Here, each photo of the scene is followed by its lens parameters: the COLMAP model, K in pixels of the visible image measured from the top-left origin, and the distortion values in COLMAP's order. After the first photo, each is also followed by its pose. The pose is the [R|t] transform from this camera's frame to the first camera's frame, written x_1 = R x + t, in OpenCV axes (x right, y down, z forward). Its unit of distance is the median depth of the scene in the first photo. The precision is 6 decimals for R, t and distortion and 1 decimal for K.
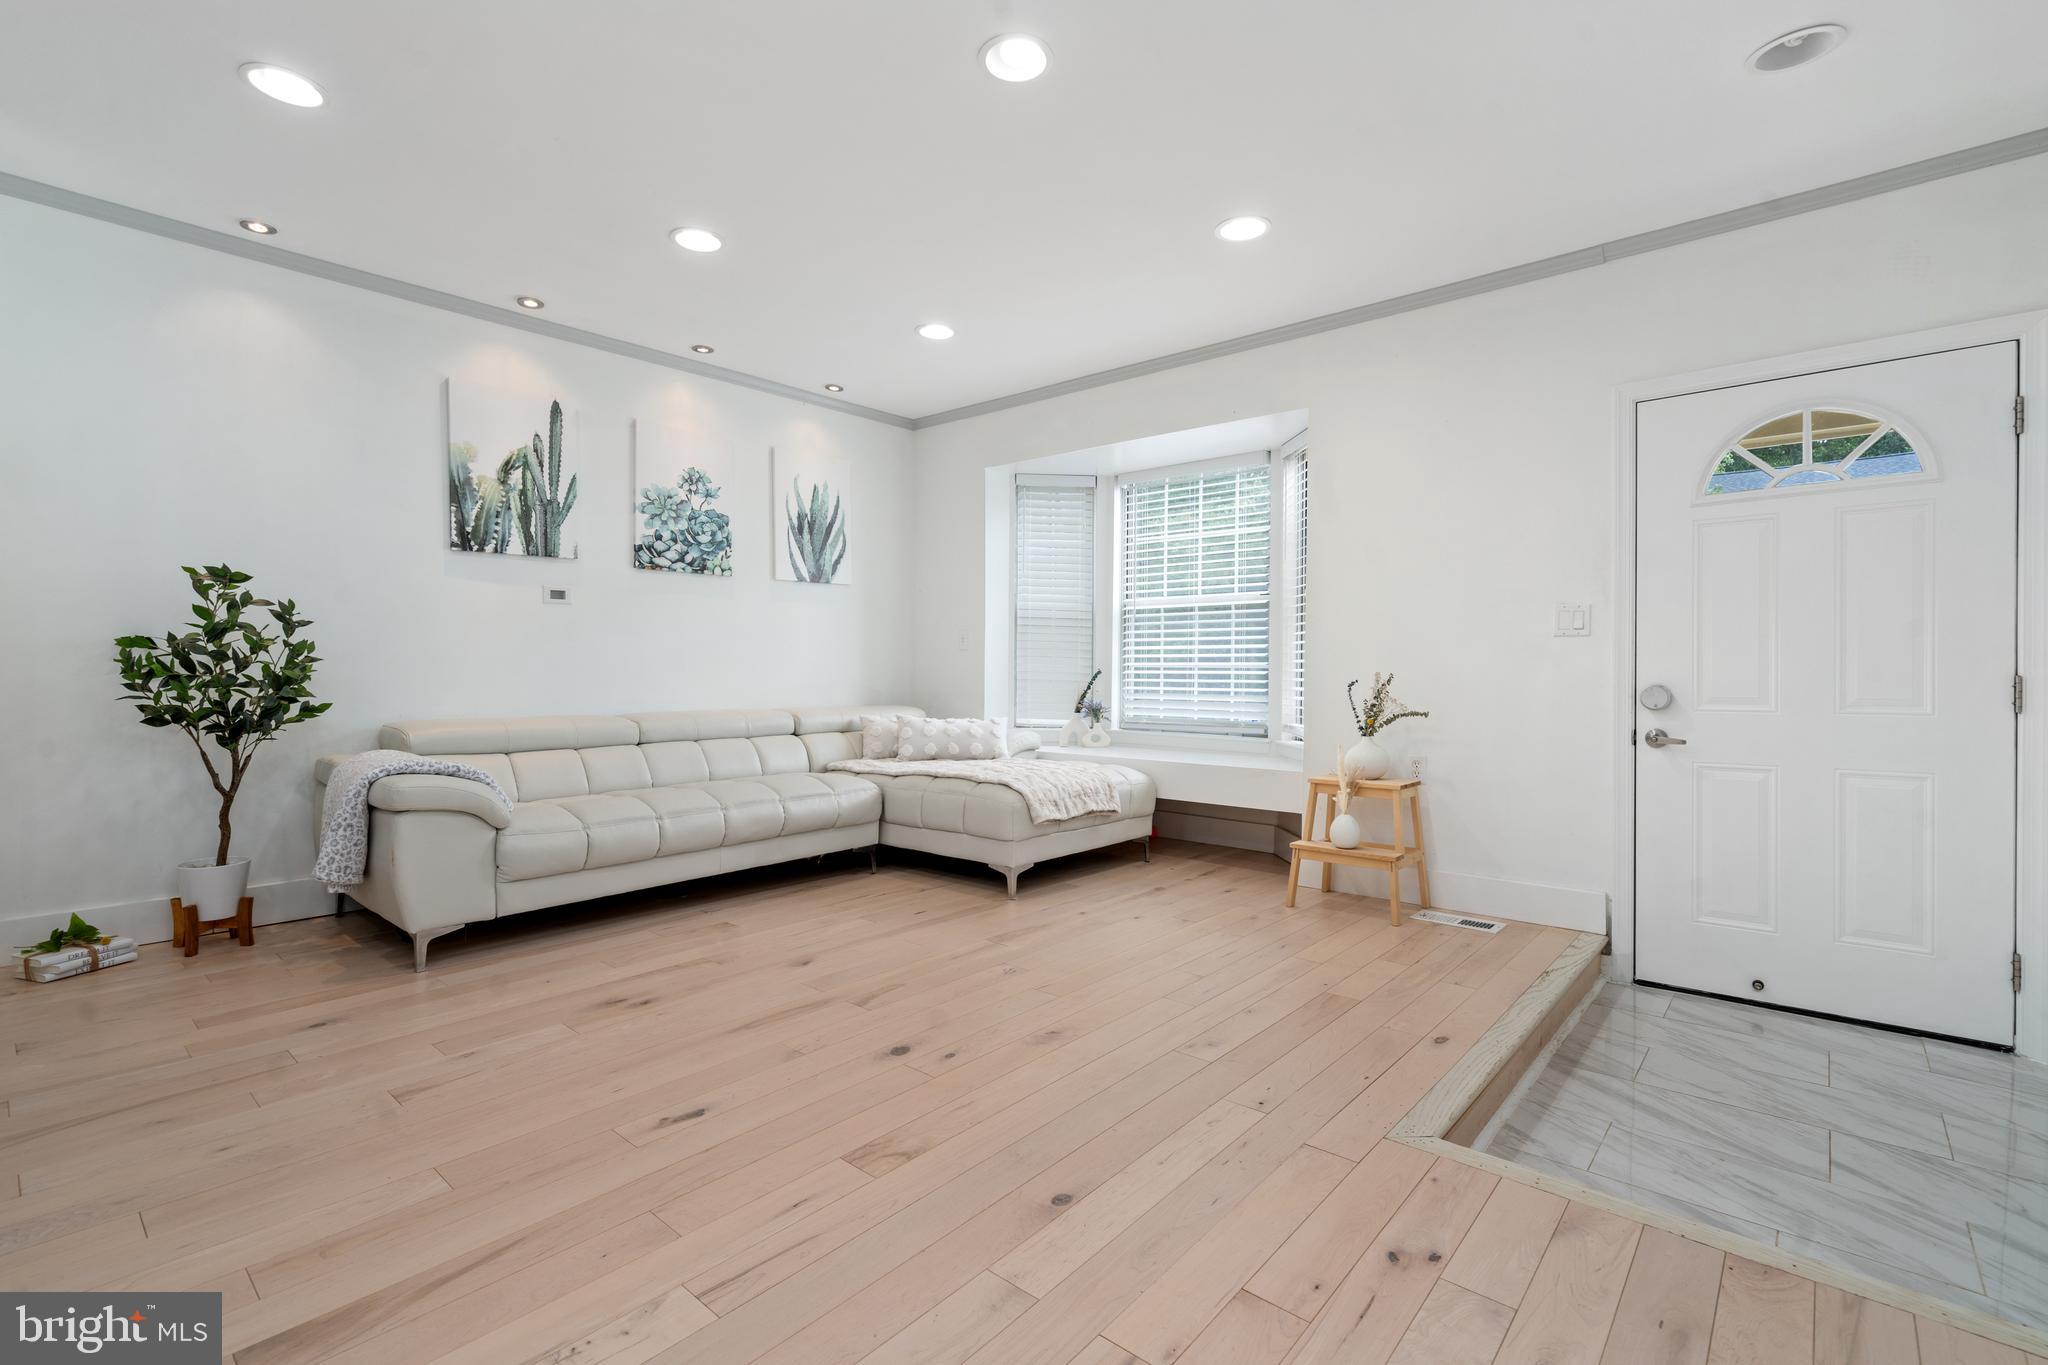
lens RADIAL K [[928.0, 0, 1024.0], [0, 928.0, 682.5], [0, 0, 1]] dist [0.001765, 0.000933]
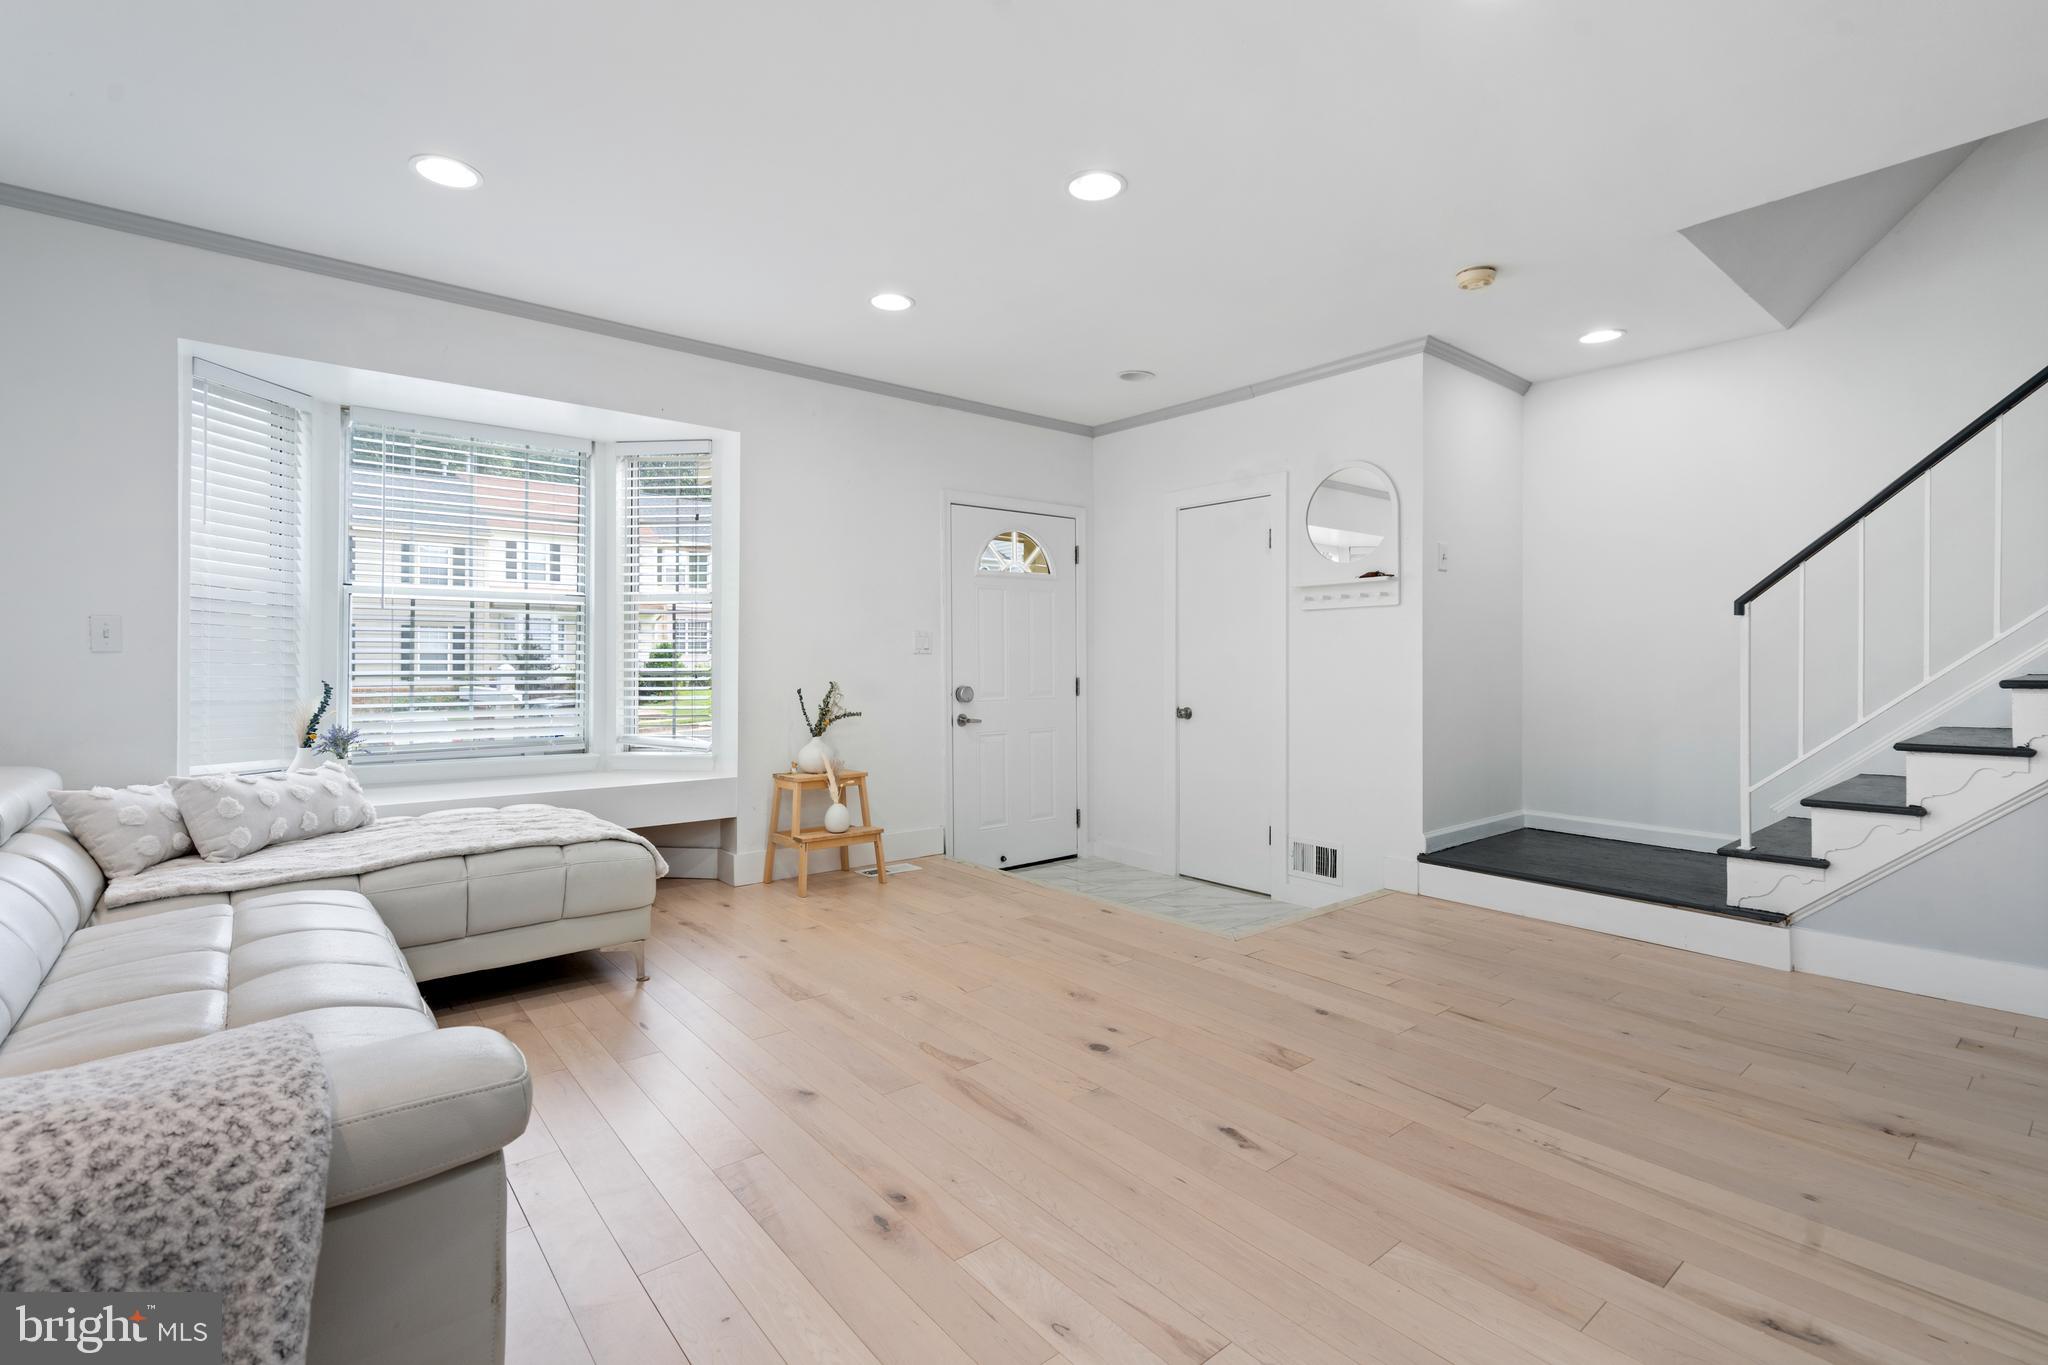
lens RADIAL K [[923.0, 0, 1029.1], [0, 923.0, 658.5], [0, 0, 1]] dist [-0.001005, 0.000191]
pose [[0.158598, 0.000192, 0.987343, -0.973121], [0.011573, 0.999931, -0.002053, -0.045534], [-0.987275, 0.011752, 0.158585, 0.726280]]
